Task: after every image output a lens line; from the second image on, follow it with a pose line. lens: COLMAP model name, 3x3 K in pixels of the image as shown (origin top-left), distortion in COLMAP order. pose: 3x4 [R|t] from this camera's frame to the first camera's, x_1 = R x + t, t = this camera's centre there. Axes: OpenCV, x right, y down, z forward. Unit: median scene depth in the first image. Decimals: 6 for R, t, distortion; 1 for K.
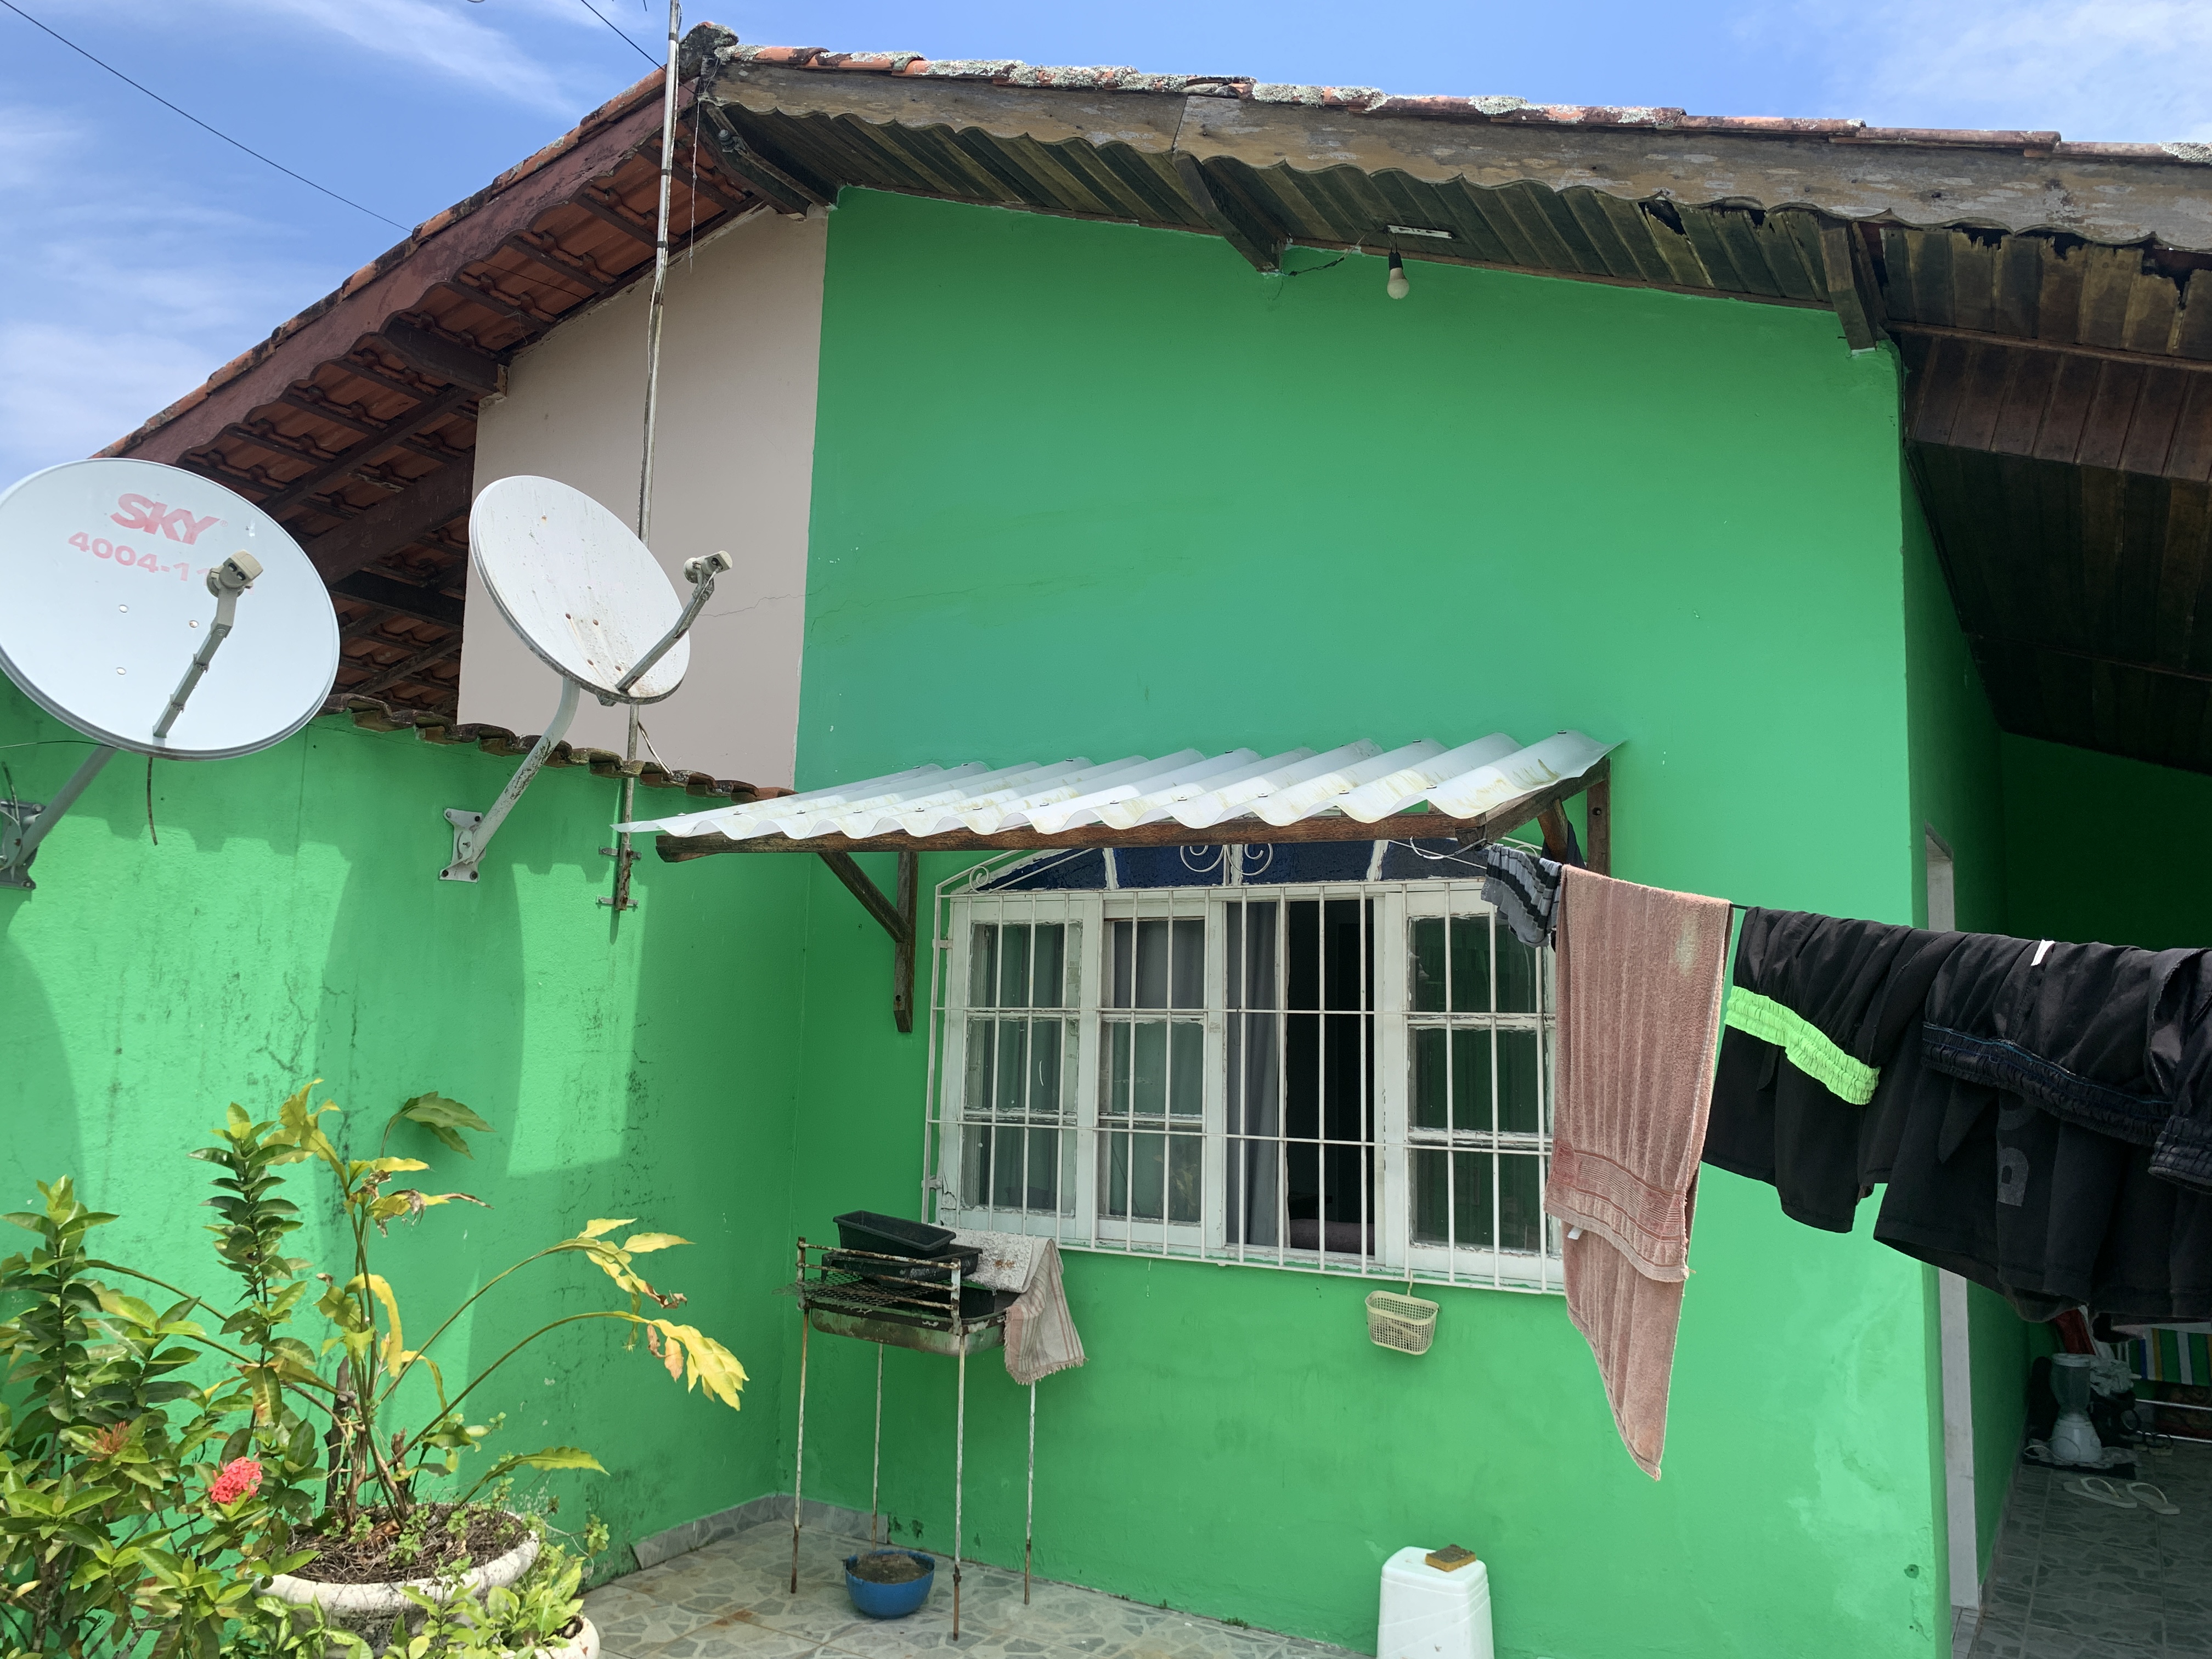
lens RADIAL K [[1693.9, 0, 1103.5], [0, 1693.9, 828.2], [0, 0, 1]] dist [0.015285, -0.000232]
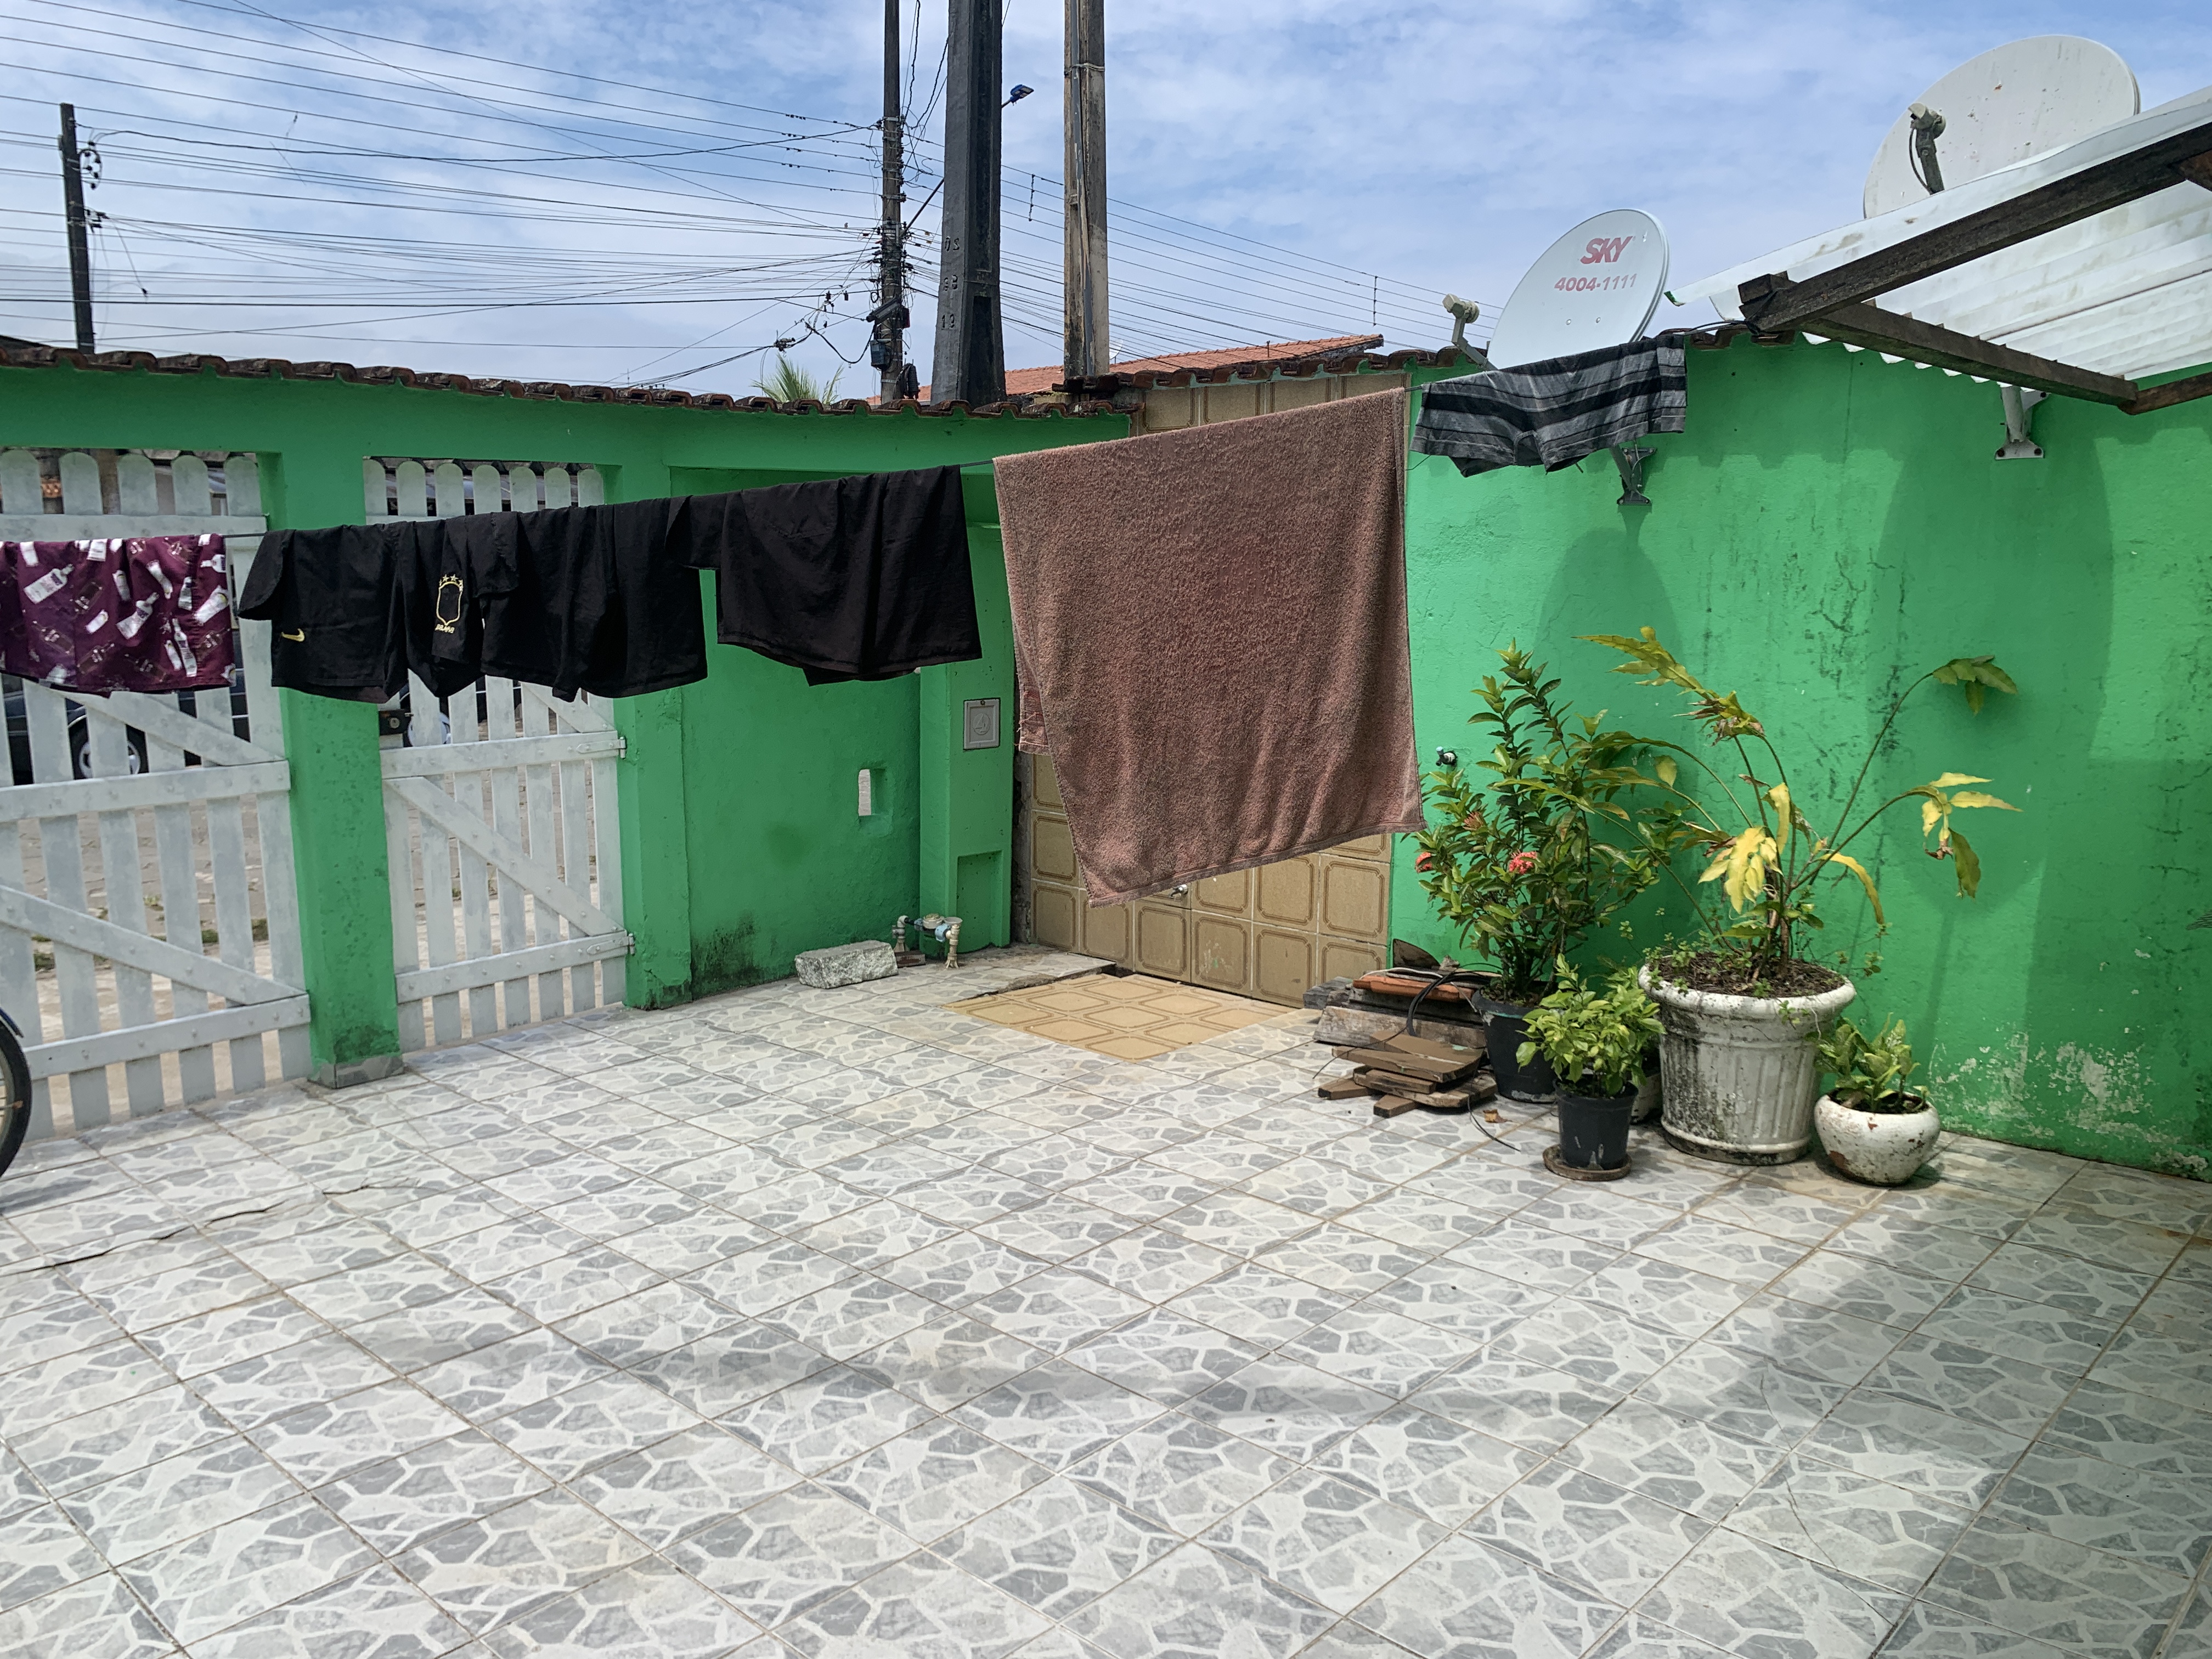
lens RADIAL K [[1693.9, 0, 1105.1], [0, 1693.9, 833.5], [0, 0, 1]] dist [0.015285, -0.000232]
pose [[-0.231844, 0.122915, -0.964956, 0.887044], [0.092312, 0.990288, 0.103962, 0.109465], [0.968363, -0.064974, -0.240939, 0.753890]]
